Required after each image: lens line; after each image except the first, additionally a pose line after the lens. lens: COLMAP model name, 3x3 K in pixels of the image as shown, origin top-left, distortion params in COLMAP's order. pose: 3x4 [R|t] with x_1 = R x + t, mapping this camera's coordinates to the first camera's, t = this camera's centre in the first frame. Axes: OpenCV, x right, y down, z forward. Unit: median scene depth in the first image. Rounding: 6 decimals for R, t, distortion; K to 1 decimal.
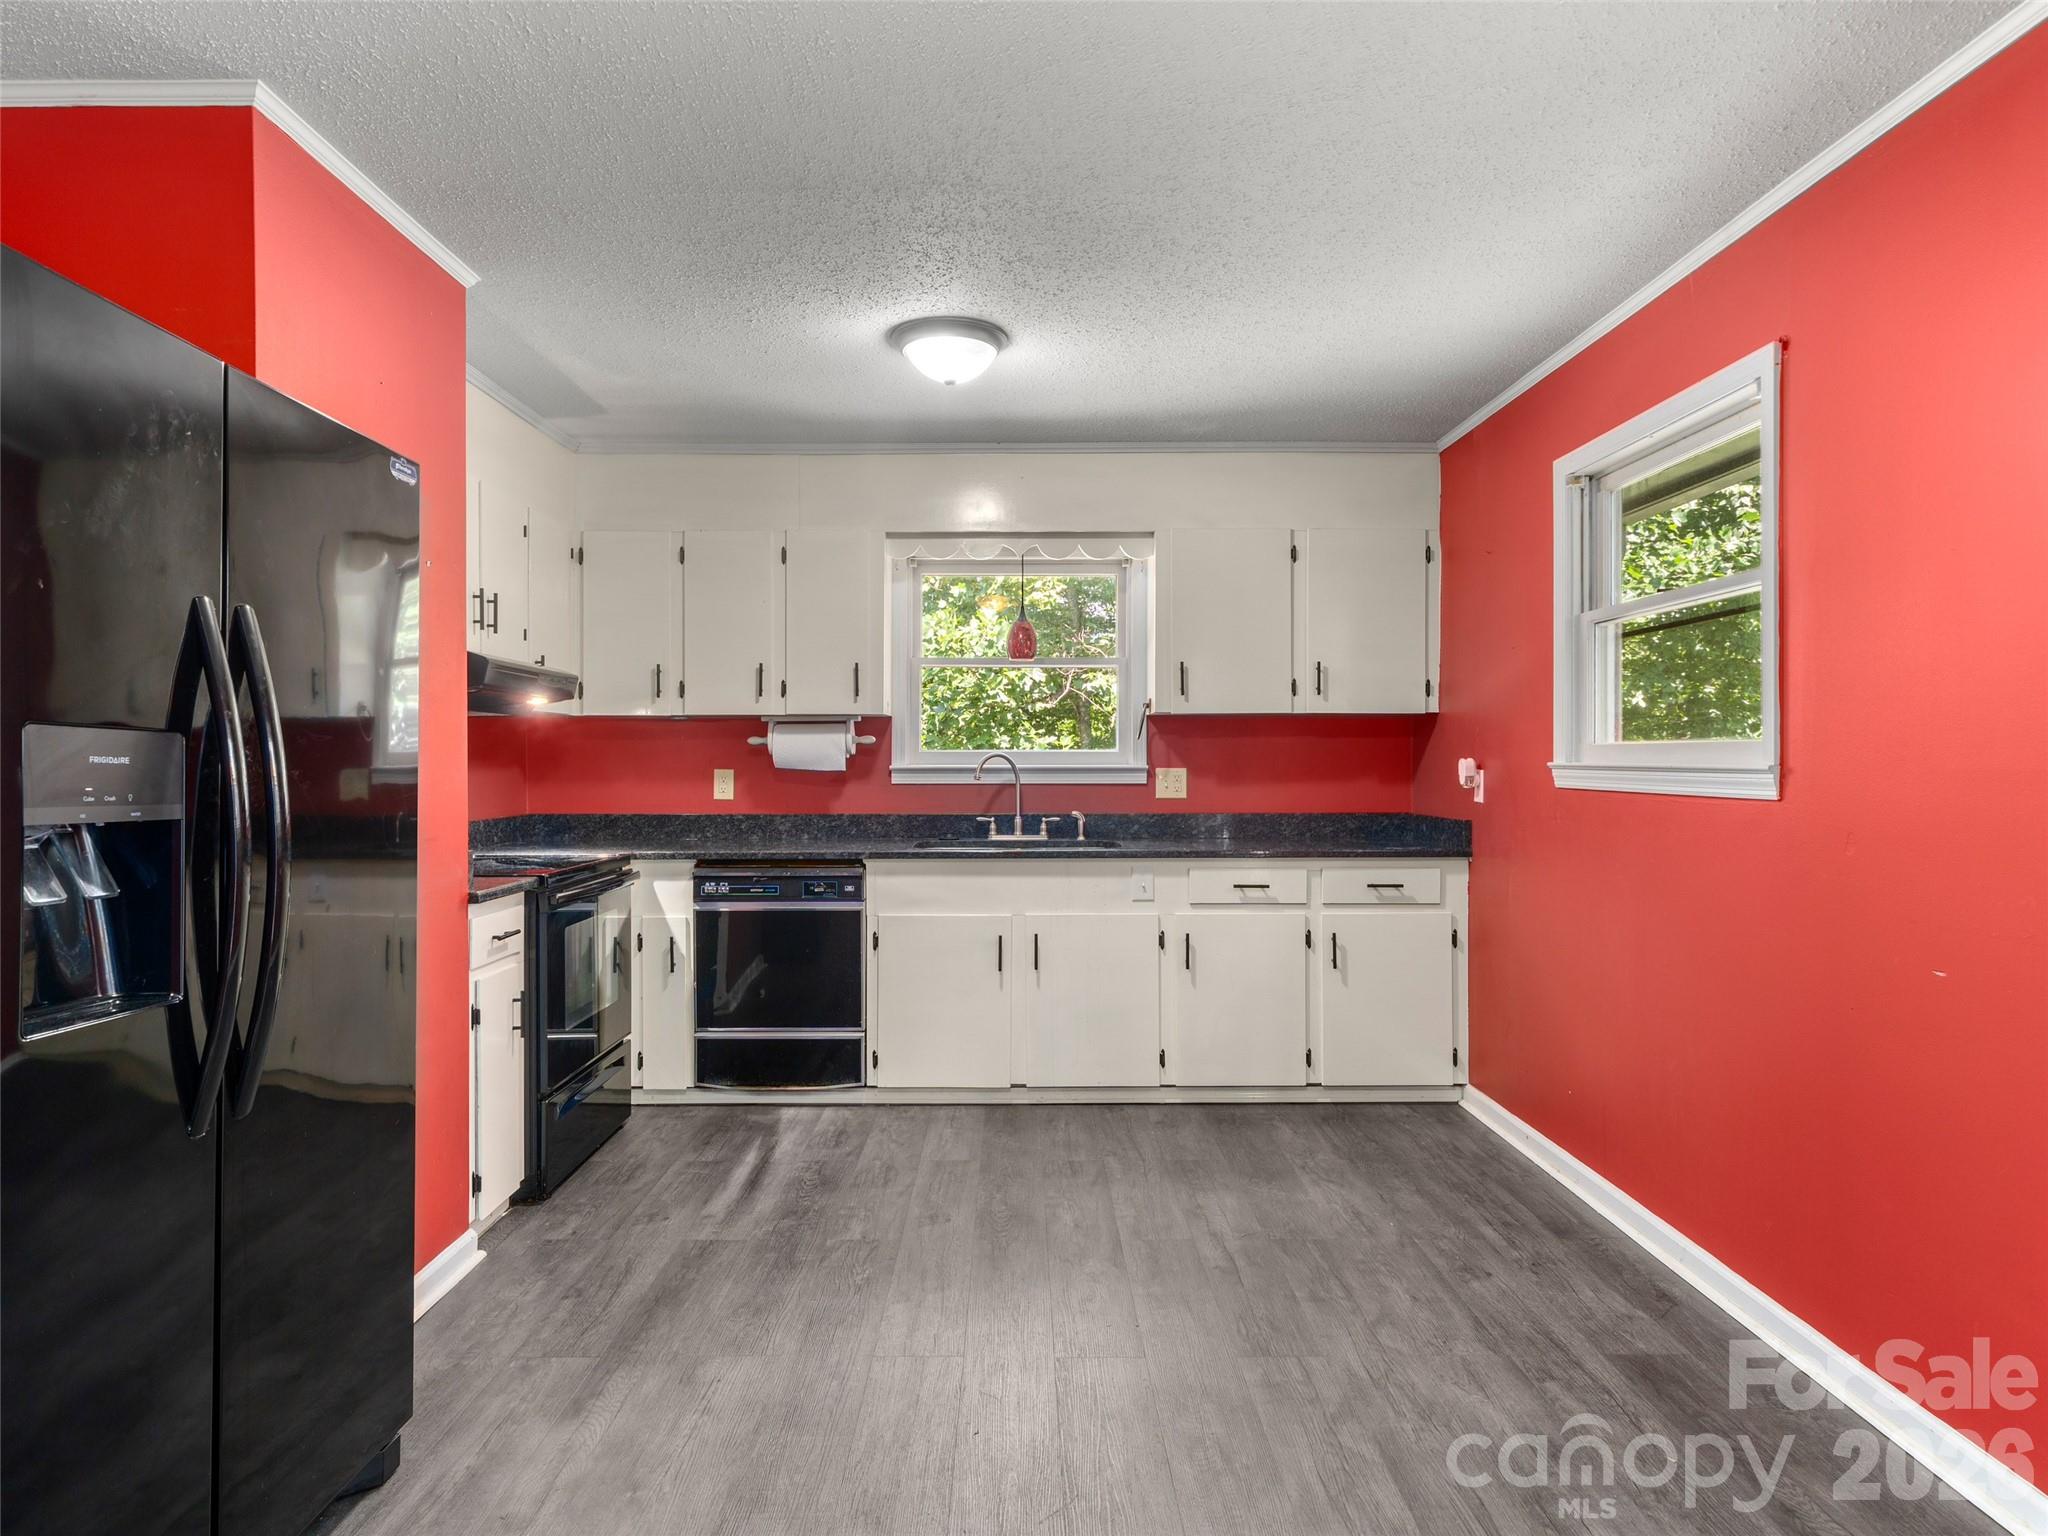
lens RADIAL K [[1198.9, 0, 995.2], [0, 1198.9, 752.7], [0, 0, 1]] dist [0.017939, -0.000326]
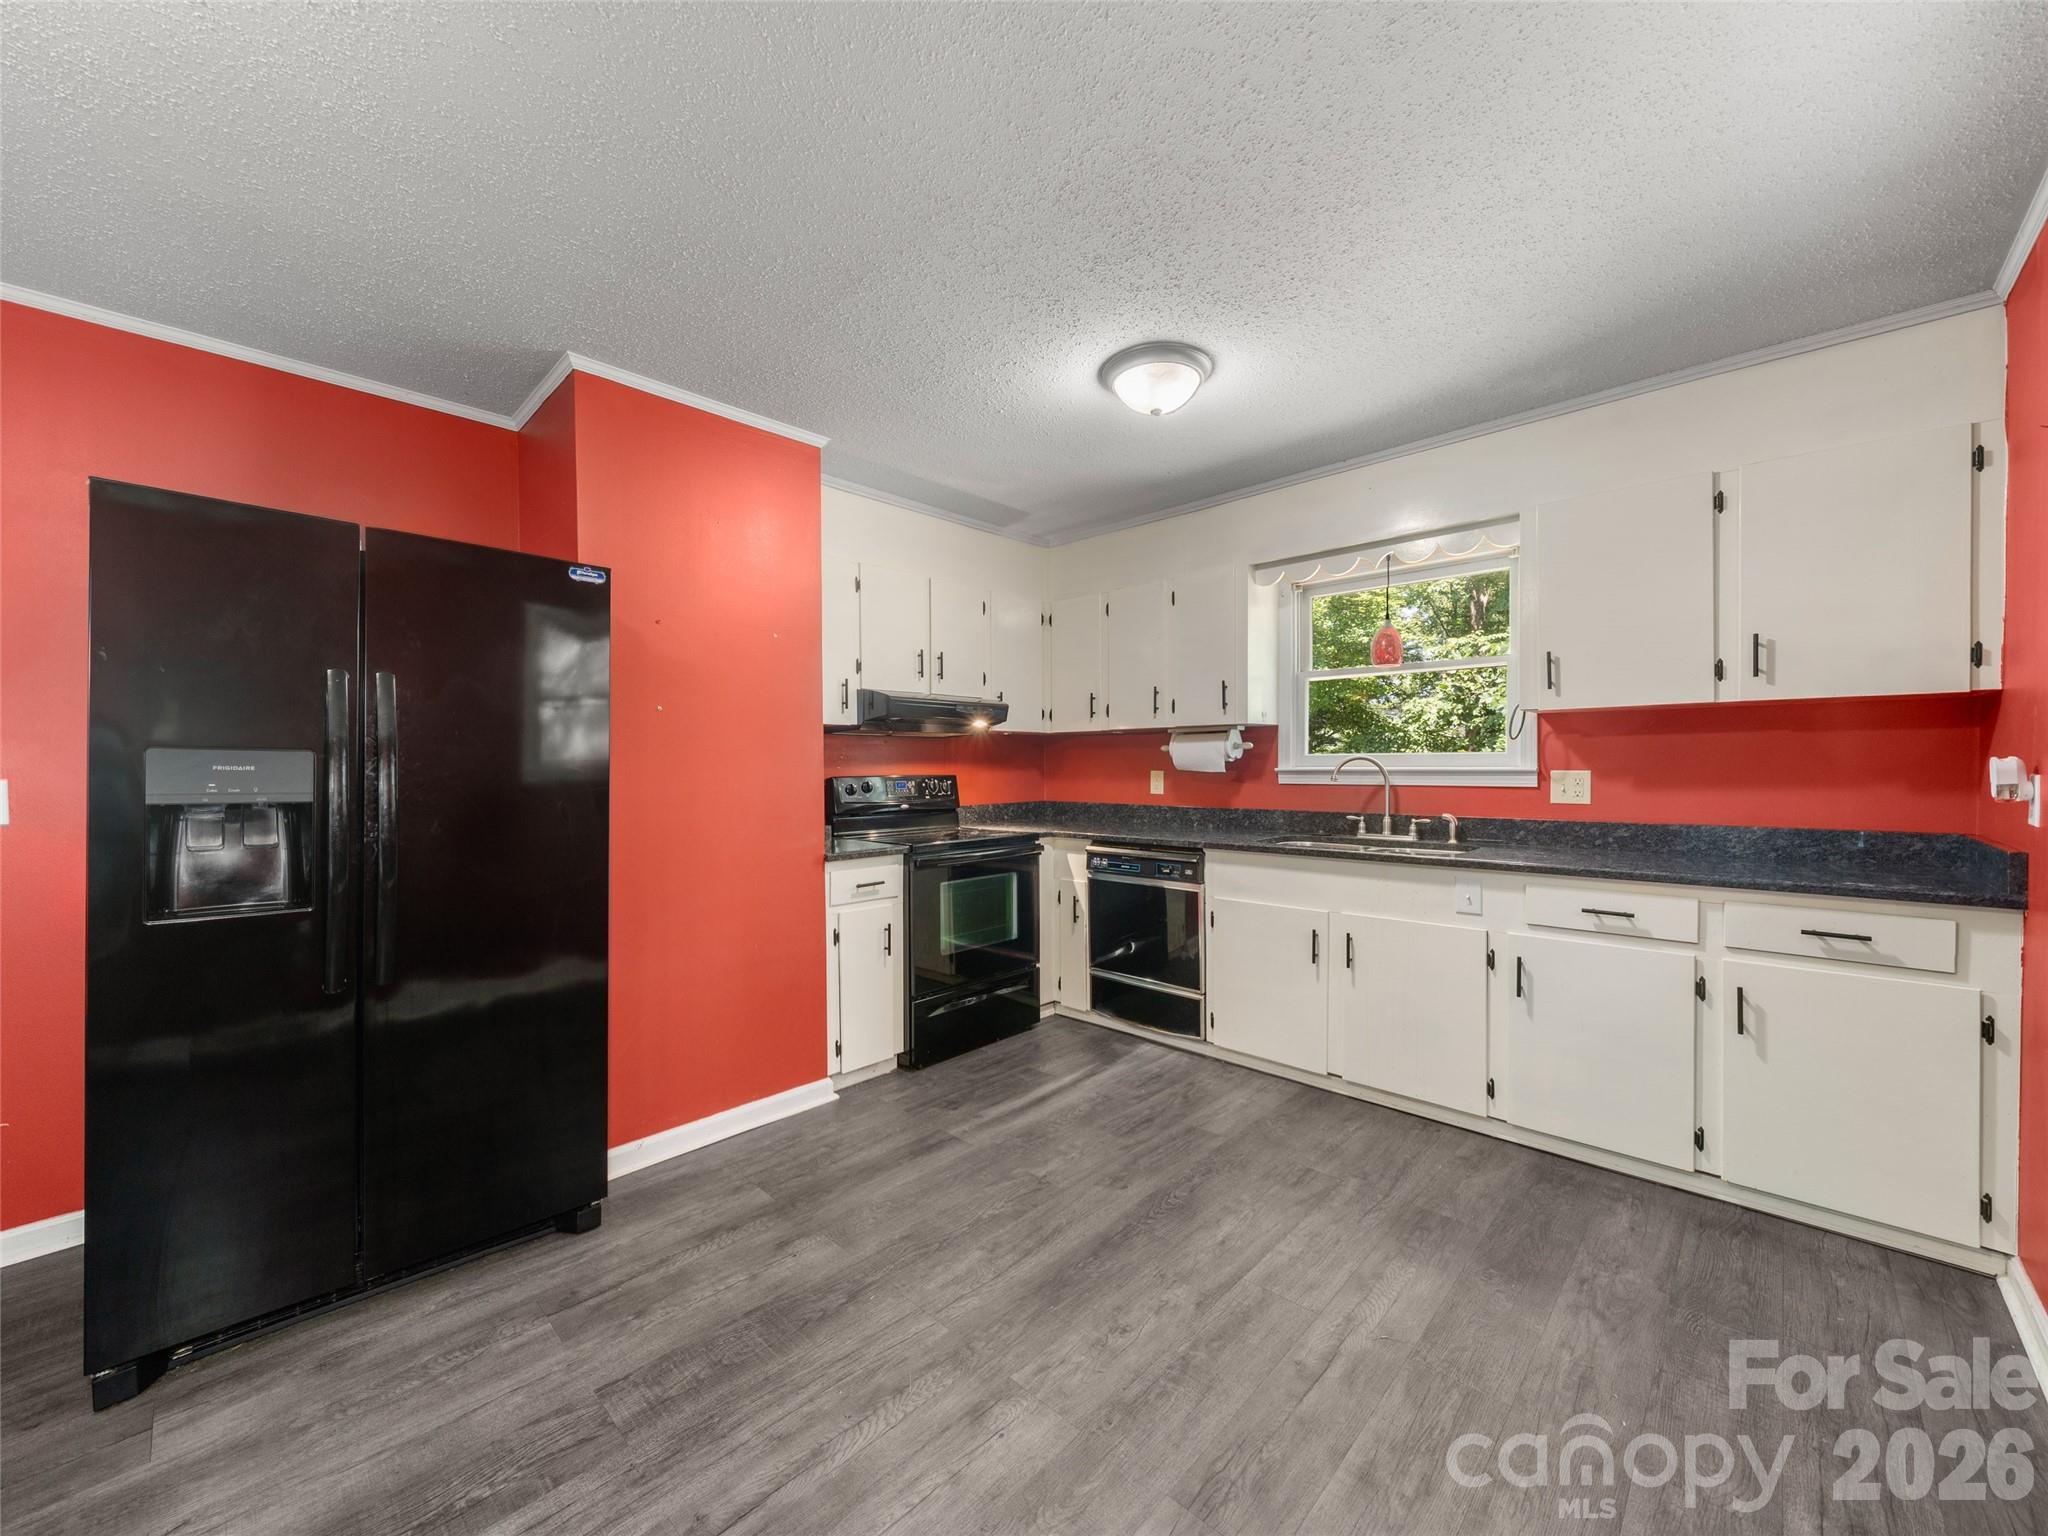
lens RADIAL K [[783.9, 0, 1032.0], [0, 783.9, 770.8], [0, 0, 1]] dist [-0.001967, 0.000080]
pose [[0.729379, 0.002330, -0.684106, 0.291571], [0.009179, 0.999871, 0.013192, 0.001808], [0.684049, -0.015901, 0.729263, 0.329171]]
